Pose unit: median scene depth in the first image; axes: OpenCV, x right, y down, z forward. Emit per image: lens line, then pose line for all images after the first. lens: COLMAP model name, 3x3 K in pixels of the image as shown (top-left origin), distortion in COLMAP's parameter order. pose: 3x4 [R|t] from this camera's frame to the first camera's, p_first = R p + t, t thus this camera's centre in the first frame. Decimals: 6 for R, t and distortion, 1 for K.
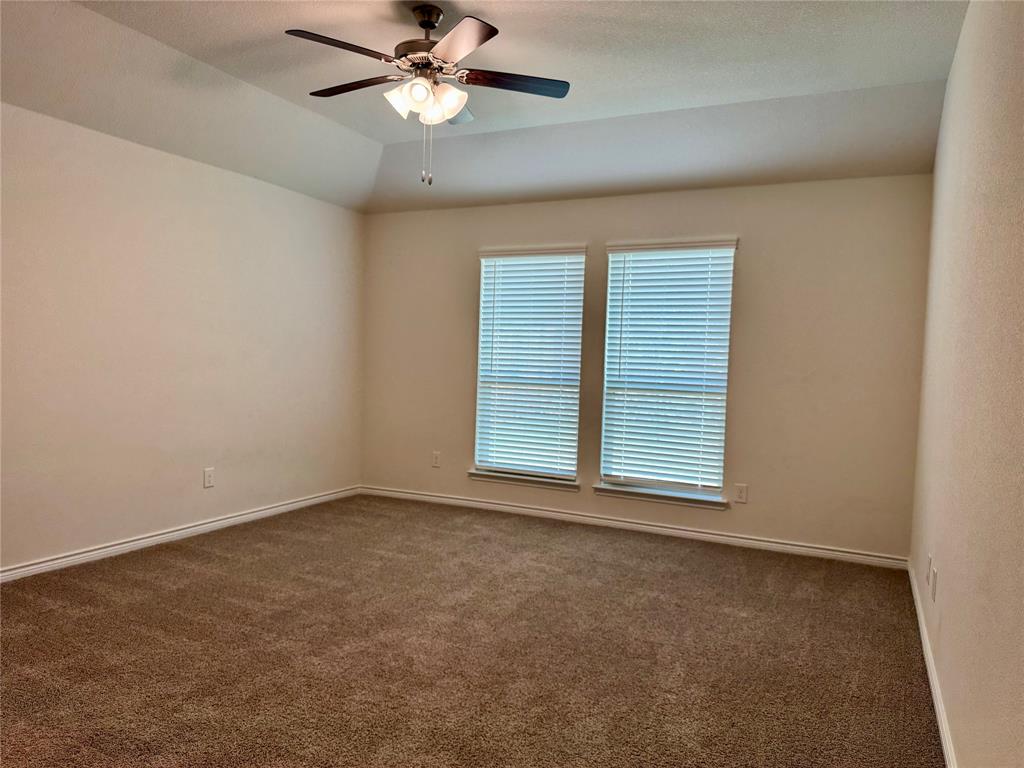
lens RADIAL K [[720.8, 0, 520.2], [0, 720.8, 384.7], [0, 0, 1]] dist [0.121135, -0.174243]
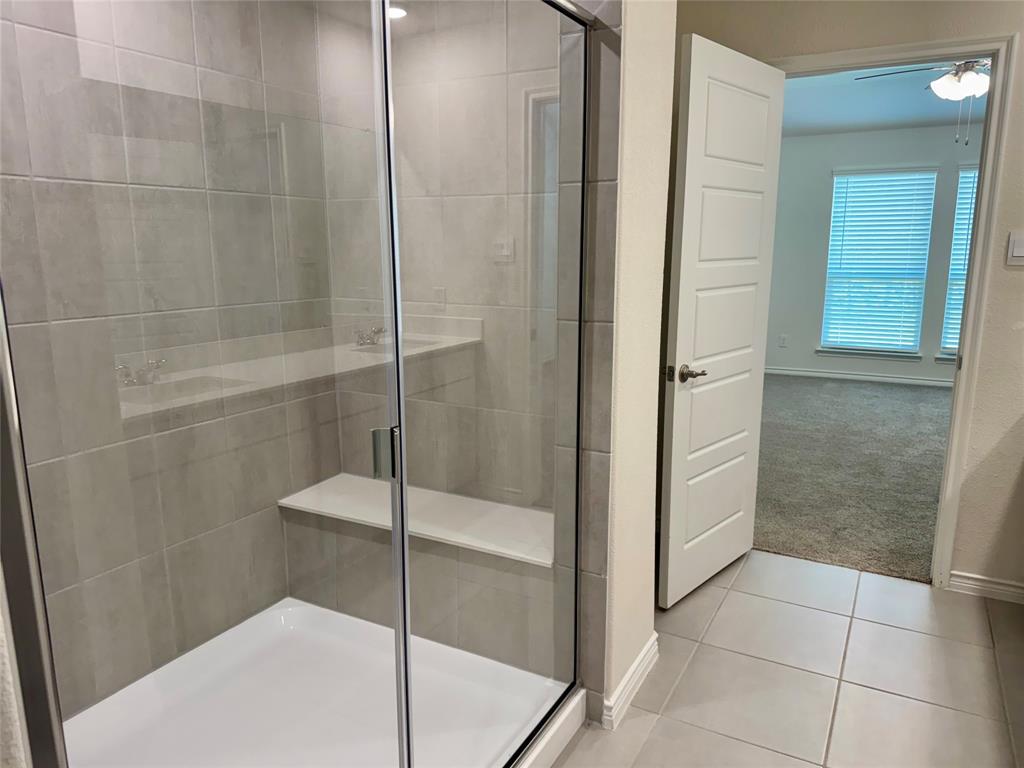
lens RADIAL K [[720.8, 0, 520.2], [0, 720.8, 384.7], [0, 0, 1]] dist [0.121135, -0.174243]
pose [[0.998507, -0.025820, -0.048139, -0.550457], [0.032715, 0.988379, 0.148448, -0.027950], [0.043746, -0.149801, 0.987748, -0.322894]]
